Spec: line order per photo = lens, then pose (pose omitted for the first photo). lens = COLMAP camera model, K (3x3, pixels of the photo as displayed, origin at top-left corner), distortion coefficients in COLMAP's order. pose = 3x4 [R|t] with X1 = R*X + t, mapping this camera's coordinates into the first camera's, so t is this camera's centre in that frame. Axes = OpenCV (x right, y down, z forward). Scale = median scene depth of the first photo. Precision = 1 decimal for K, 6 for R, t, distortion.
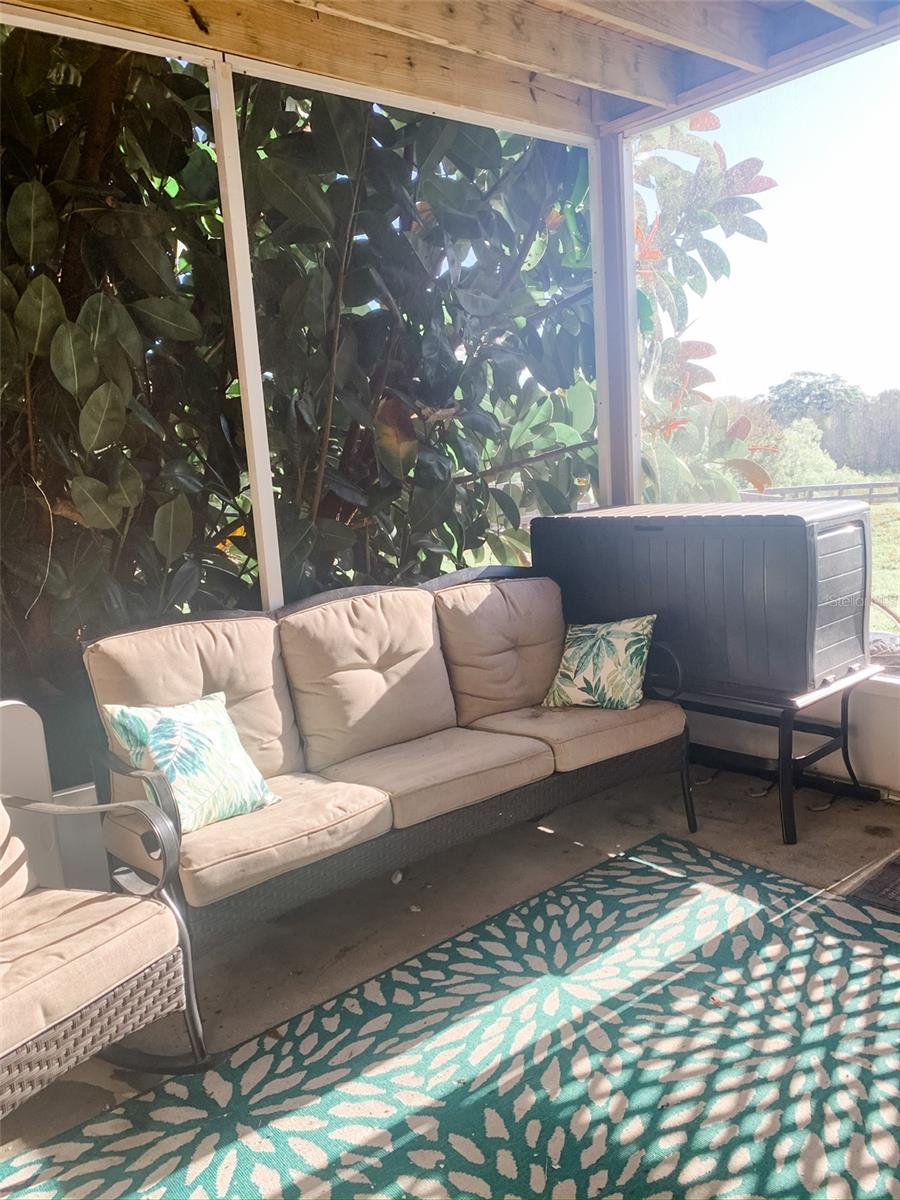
lens RADIAL K [[917.3, 0, 451.7], [0, 917.3, 592.7], [0, 0, 1]] dist [-0.000168, 0.001696]
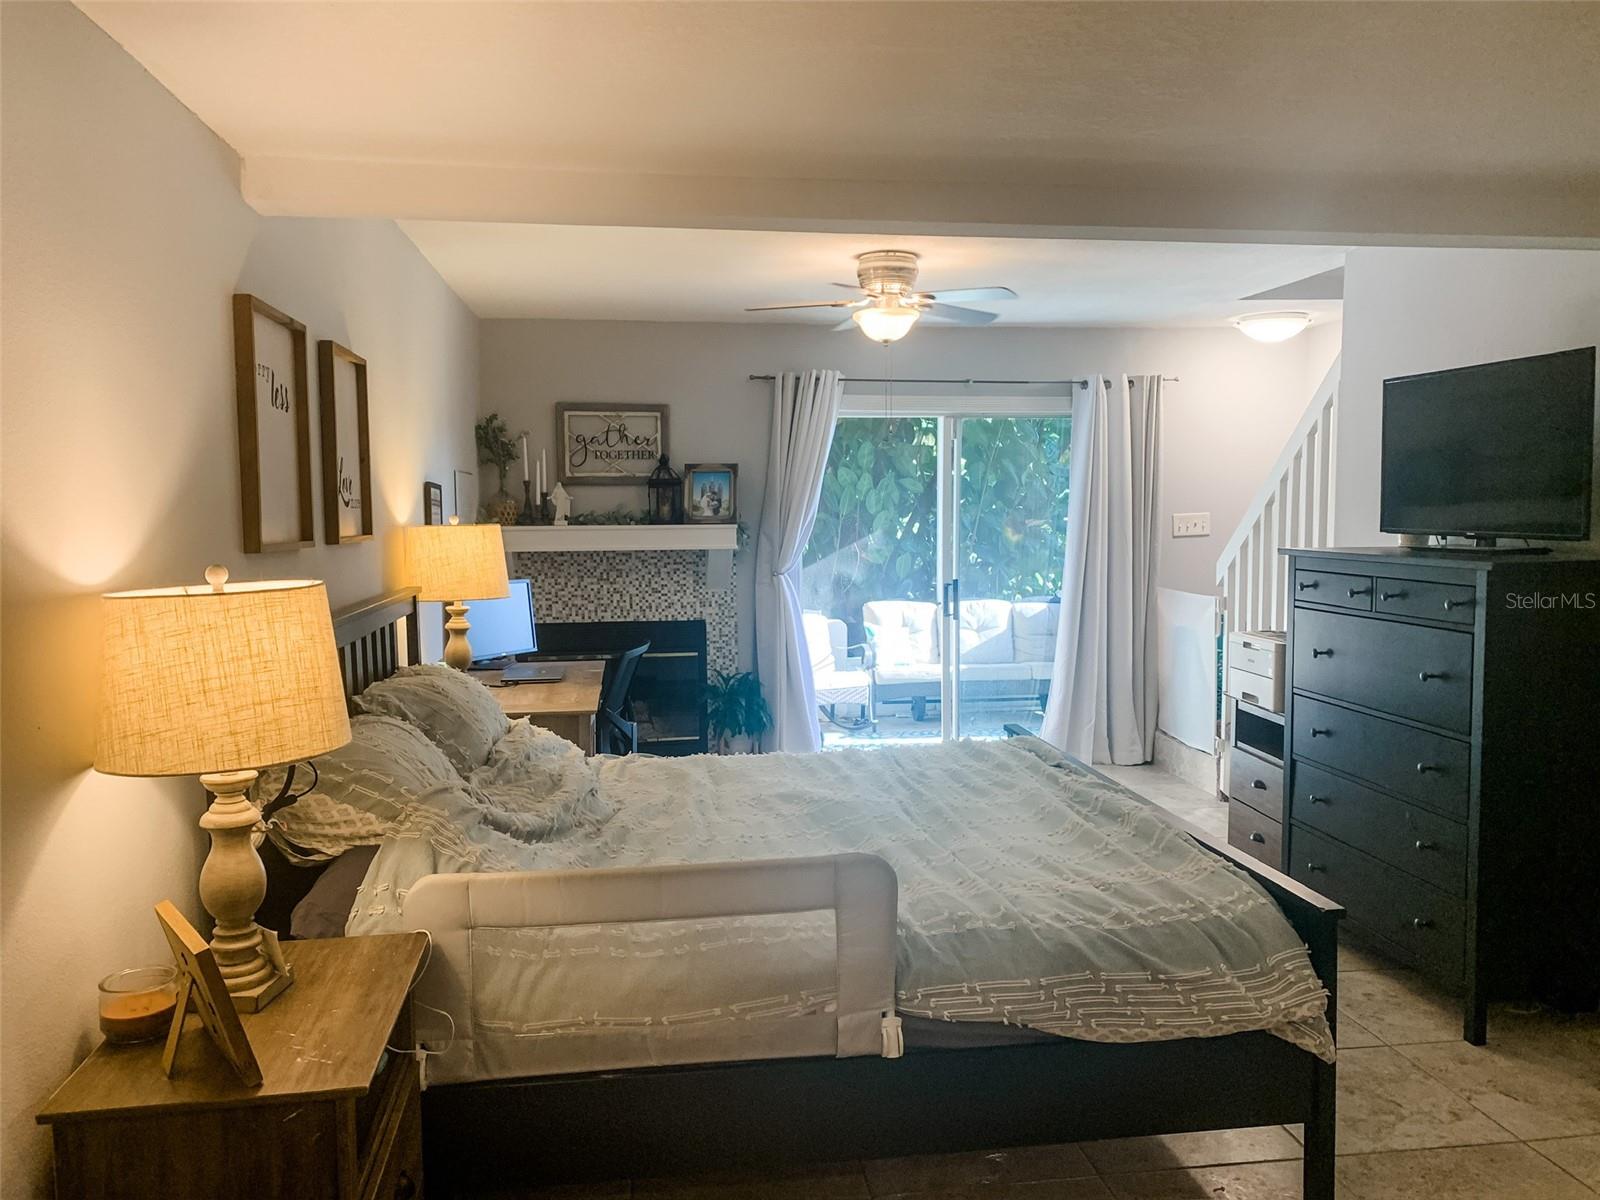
lens RADIAL K [[1223.0, 0, 800.0], [0, 1223.0, 600.0], [0, 0, 1]] dist [-0.000168, 0.001696]
pose [[0.853078, 0.097694, -0.512557, 1.260185], [-0.130280, 0.991084, -0.027929, 0.164453], [0.505258, 0.090601, 0.858199, -2.154955]]
